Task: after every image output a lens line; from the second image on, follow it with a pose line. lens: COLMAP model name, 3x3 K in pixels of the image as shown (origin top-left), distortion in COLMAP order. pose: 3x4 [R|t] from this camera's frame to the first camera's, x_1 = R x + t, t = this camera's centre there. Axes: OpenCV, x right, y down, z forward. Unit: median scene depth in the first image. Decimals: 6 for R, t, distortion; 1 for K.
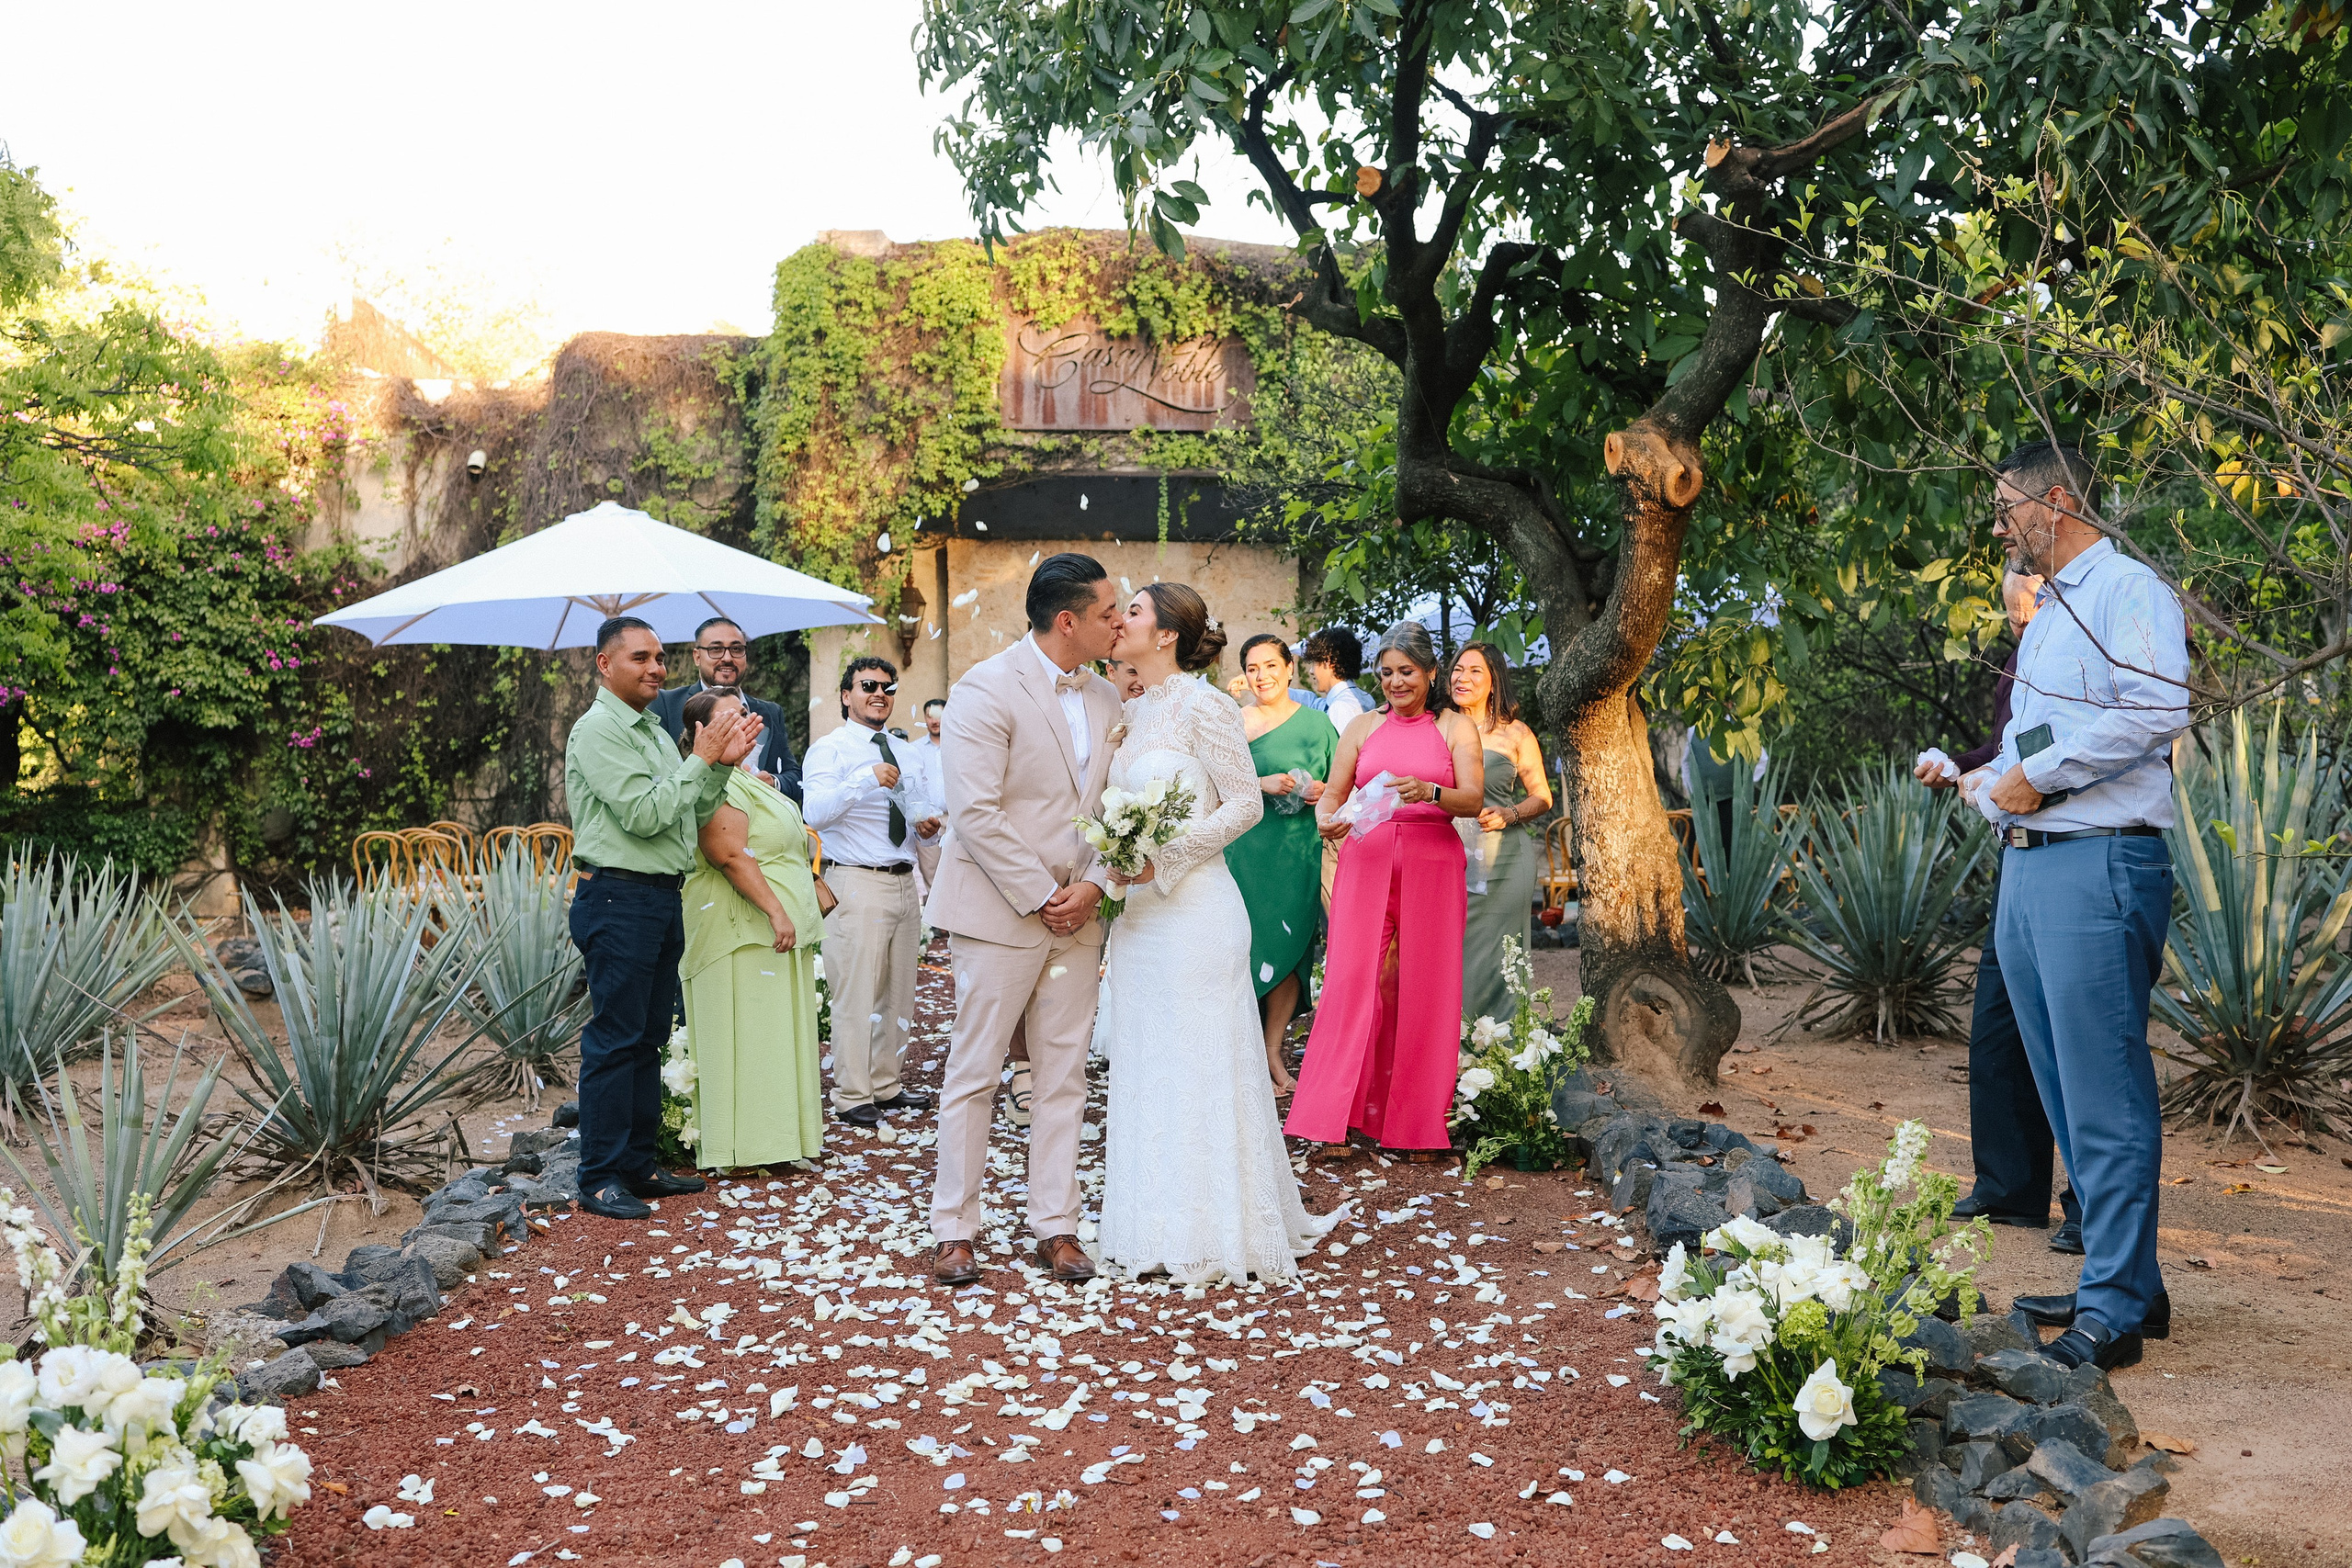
lens RADIAL K [[2372.9, 0, 1176.0], [0, 2372.9, 784.0], [0, 0, 1]] dist [-0.097686, 0.138198]
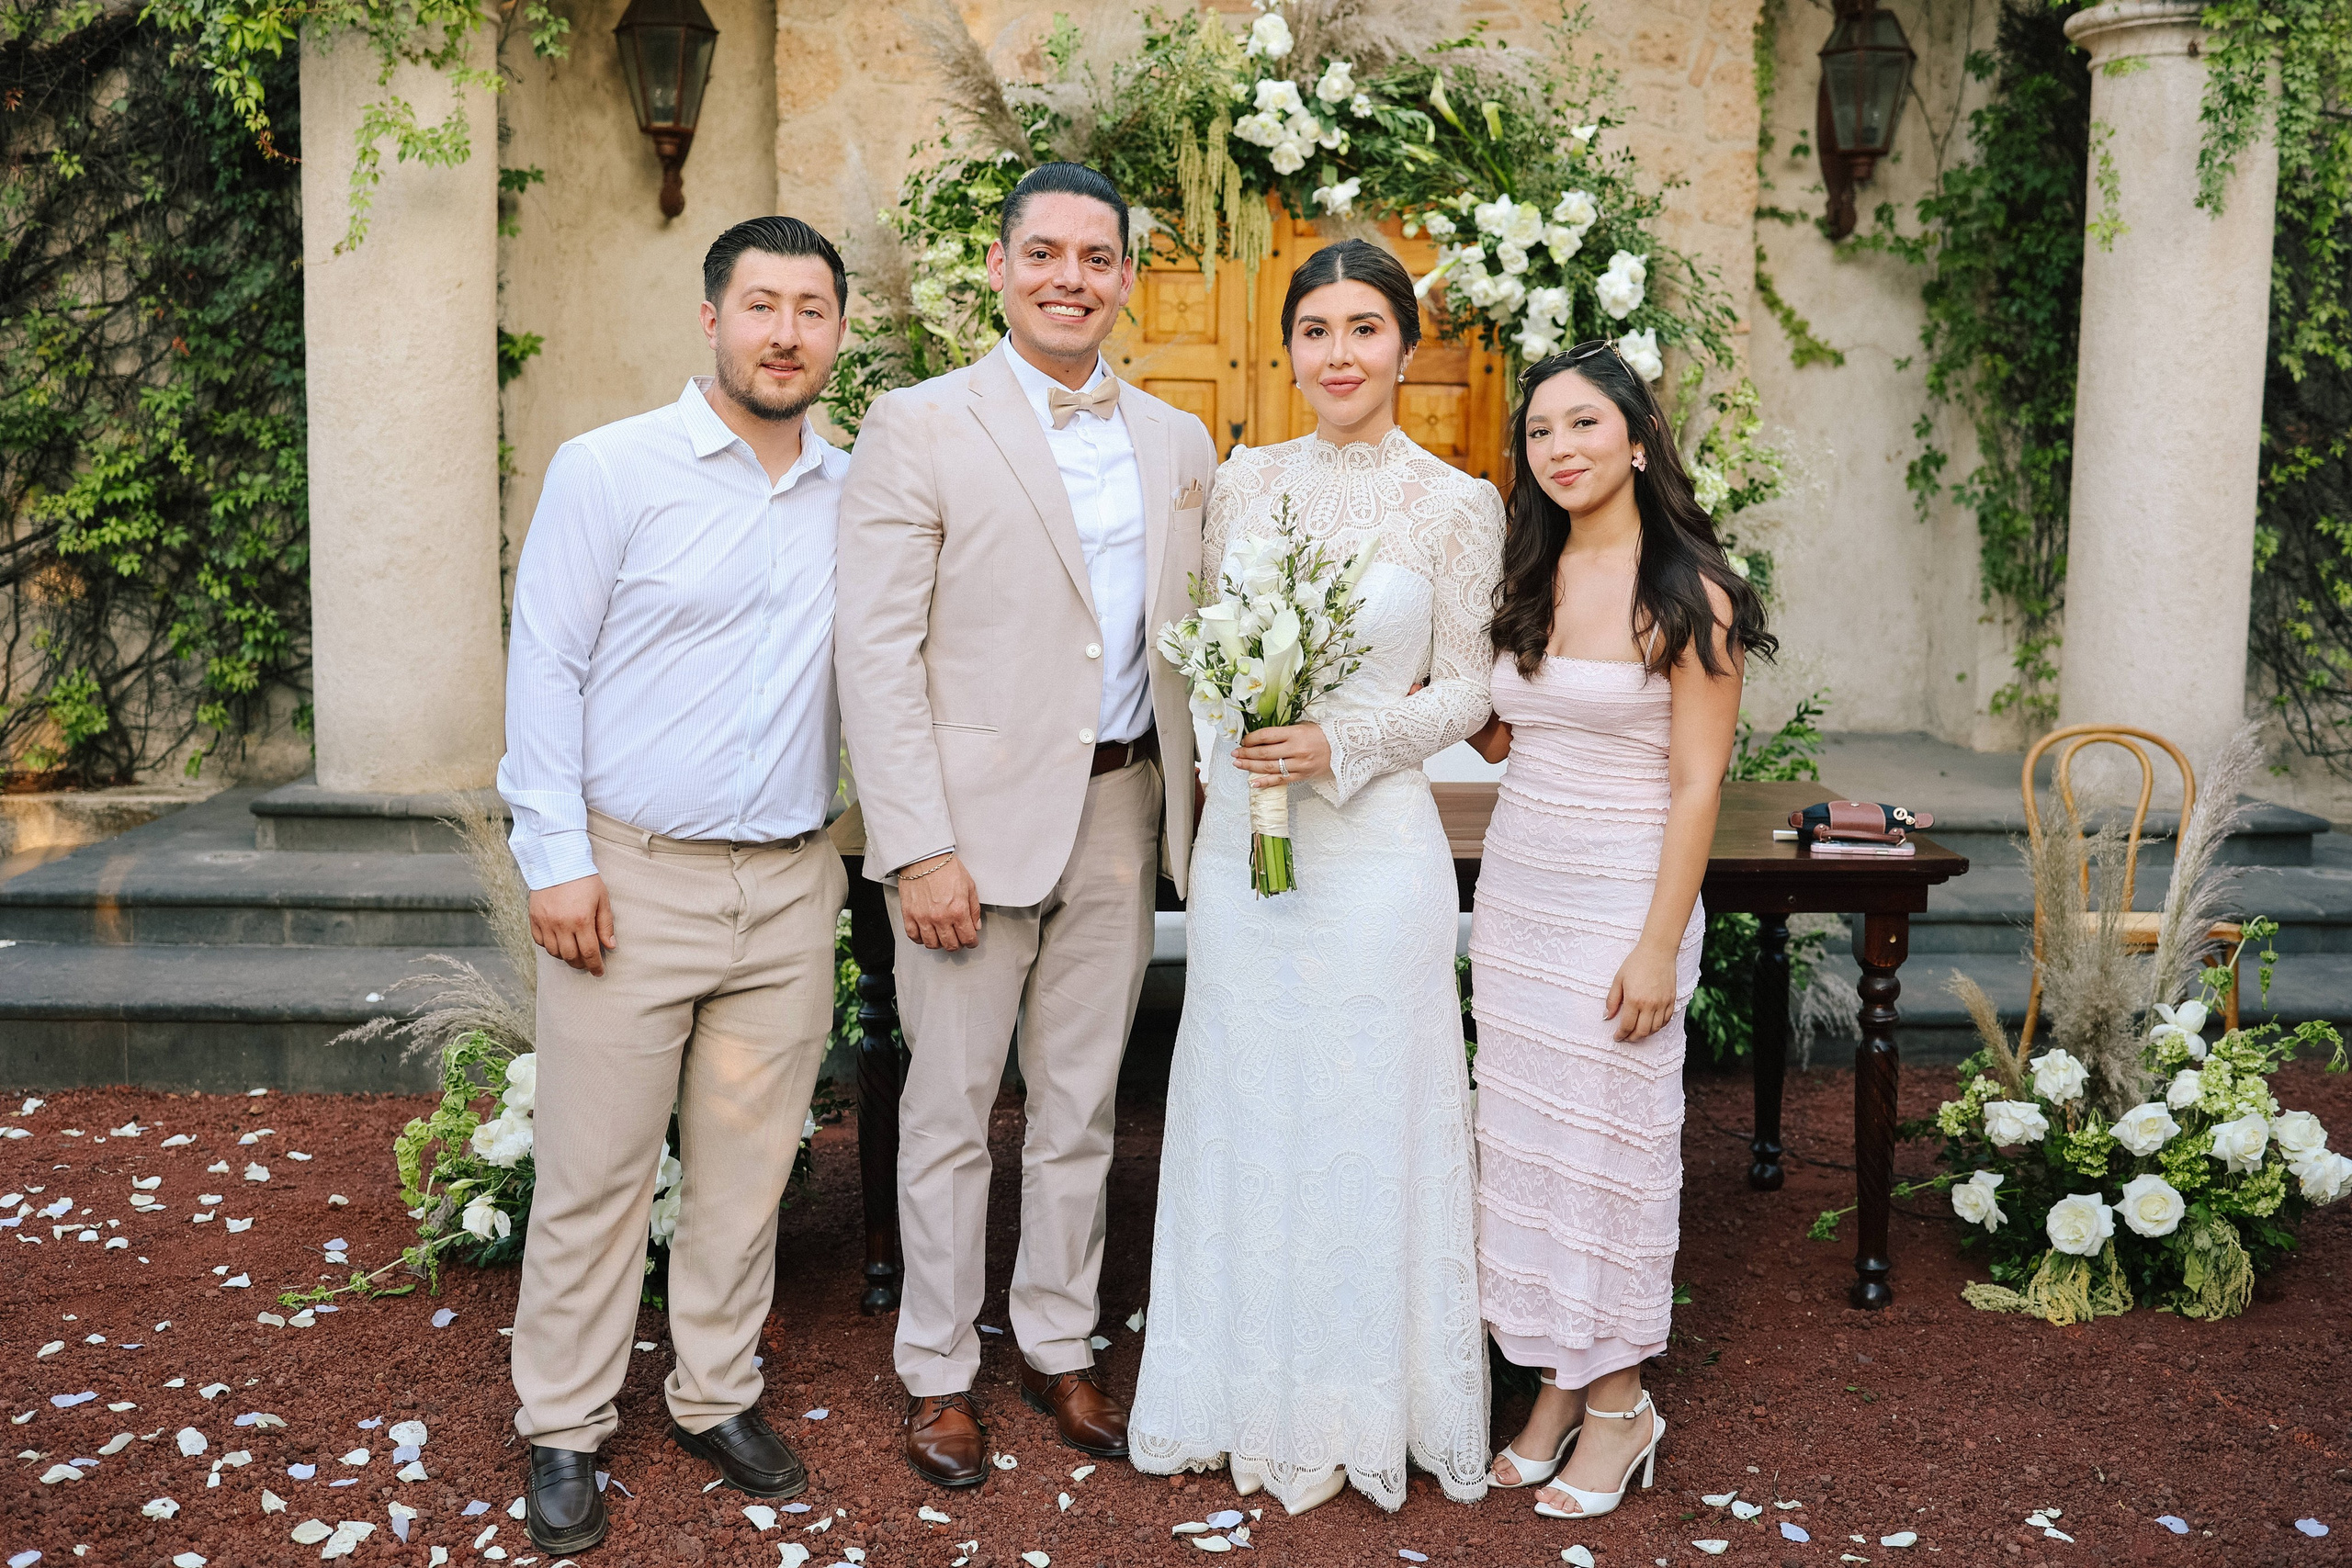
lens RADIAL K [[2374.4, 0, 1182.6], [0, 2374.4, 752.8], [0, 0, 1]] dist [-0.047558, -0.014115]
pose [[0.999944, 0.010003, -0.003570, -0.035647], [-0.009501, 0.992689, 0.120324, -0.013486], [0.004748, -0.120284, 0.992728, 0.685306]]
